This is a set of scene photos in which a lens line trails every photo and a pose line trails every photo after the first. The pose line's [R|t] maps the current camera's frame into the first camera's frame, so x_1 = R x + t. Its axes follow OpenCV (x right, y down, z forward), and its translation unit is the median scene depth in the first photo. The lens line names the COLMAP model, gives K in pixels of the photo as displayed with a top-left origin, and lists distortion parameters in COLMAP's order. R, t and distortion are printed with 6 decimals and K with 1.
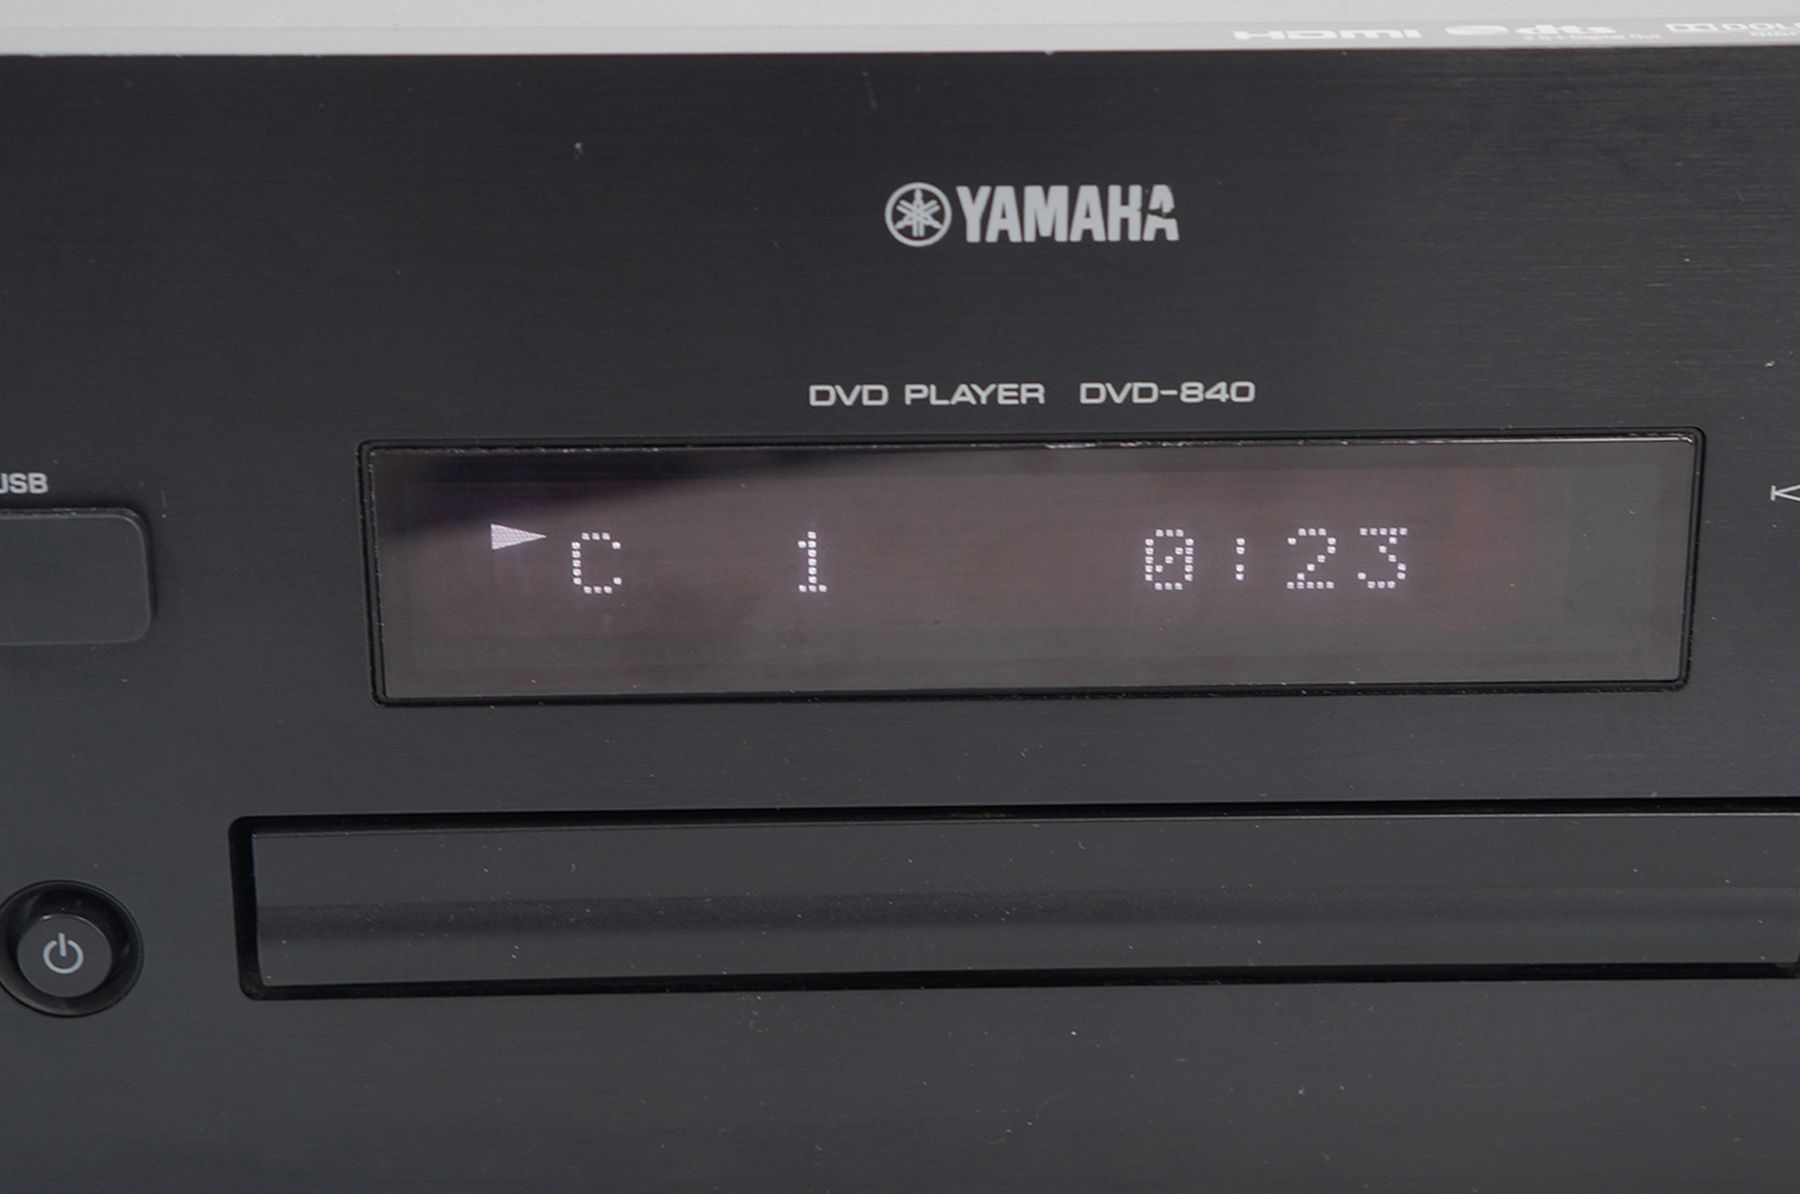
lens RADIAL K [[4219.1, 0, 905.7], [0, 4219.1, 603.5], [0, 0, 1]] dist [0.122527, 0.000000]
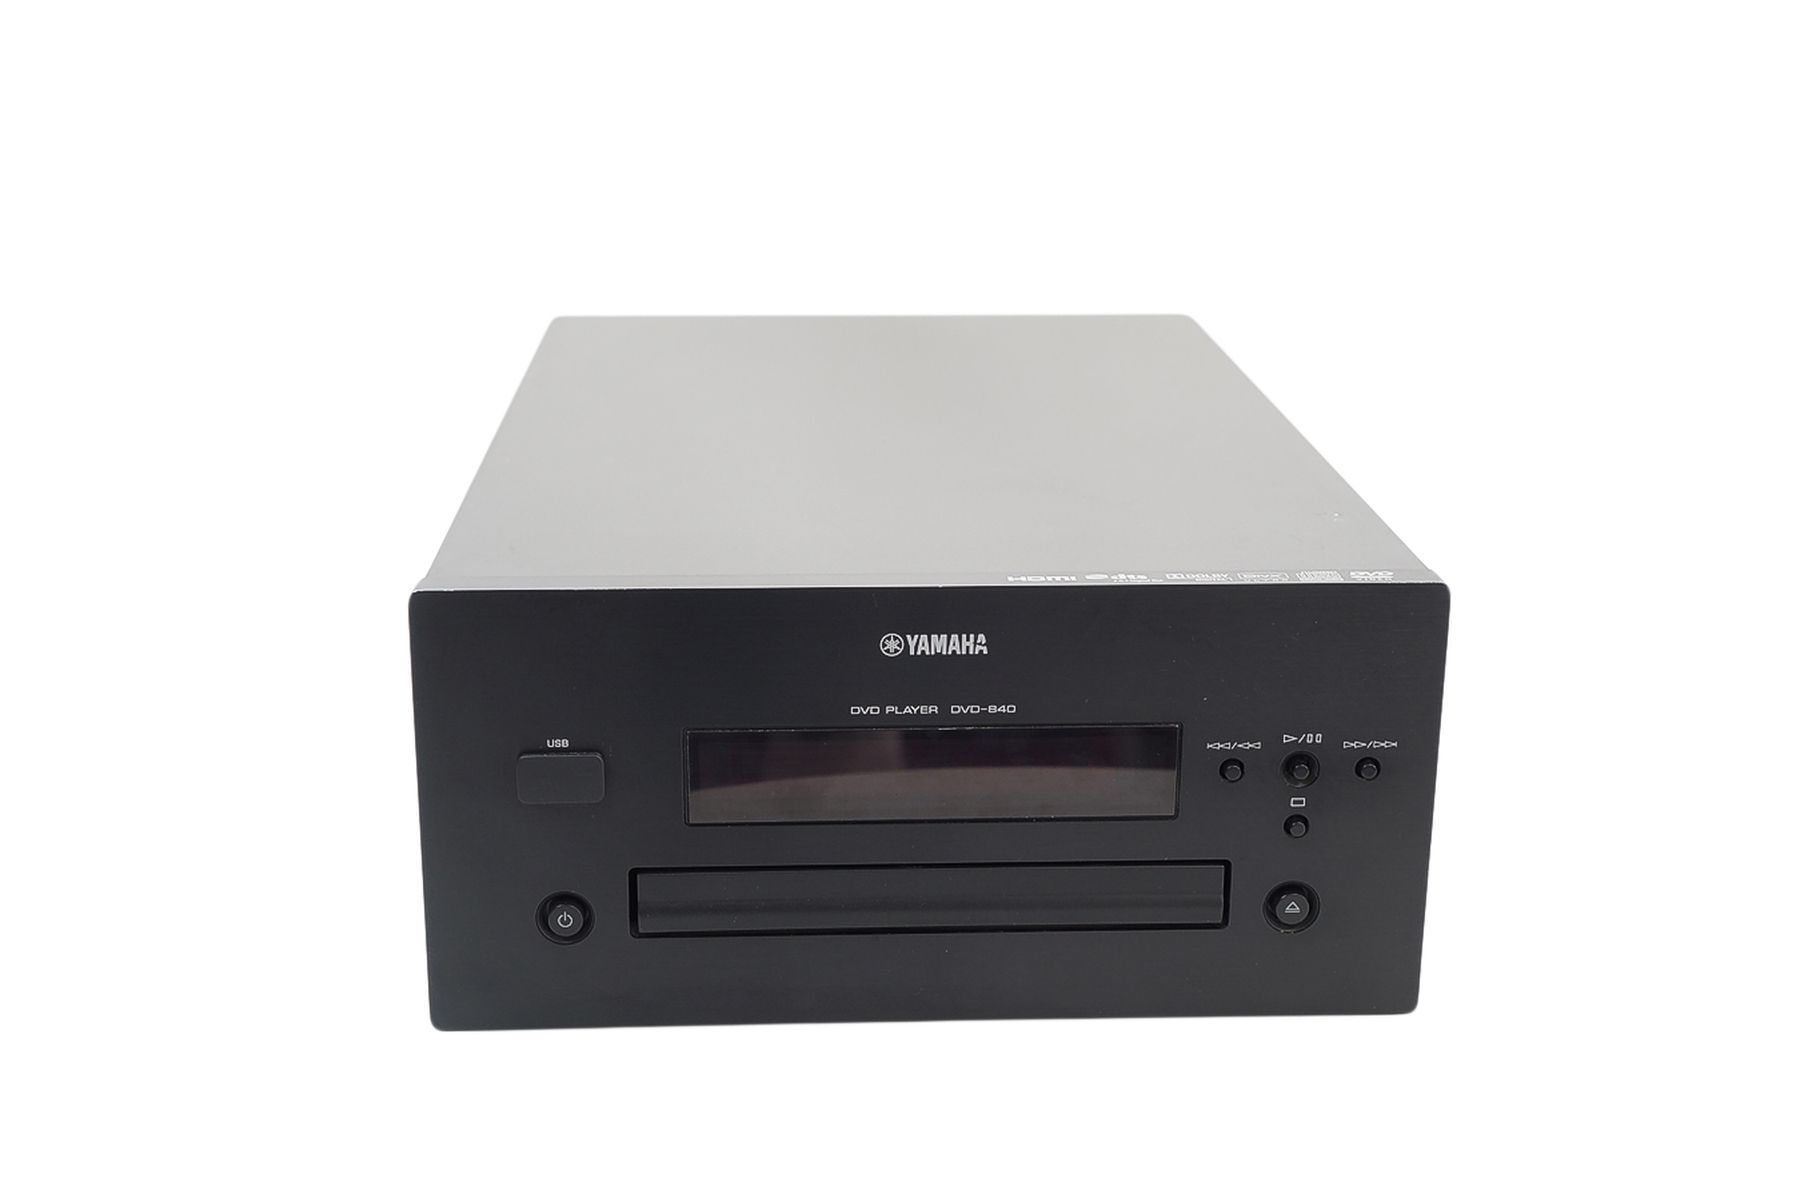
lens RADIAL K [[2331.8, 0, 843.7], [0, 2331.8, 582.1], [0, 0, 1]] dist [0.040957, 0.000000]
pose [[0.999858, 0.002165, 0.016704, -0.051717], [-0.001000, 0.997586, -0.069432, -0.027440], [-0.016814, 0.069405, 0.997447, -0.483553]]
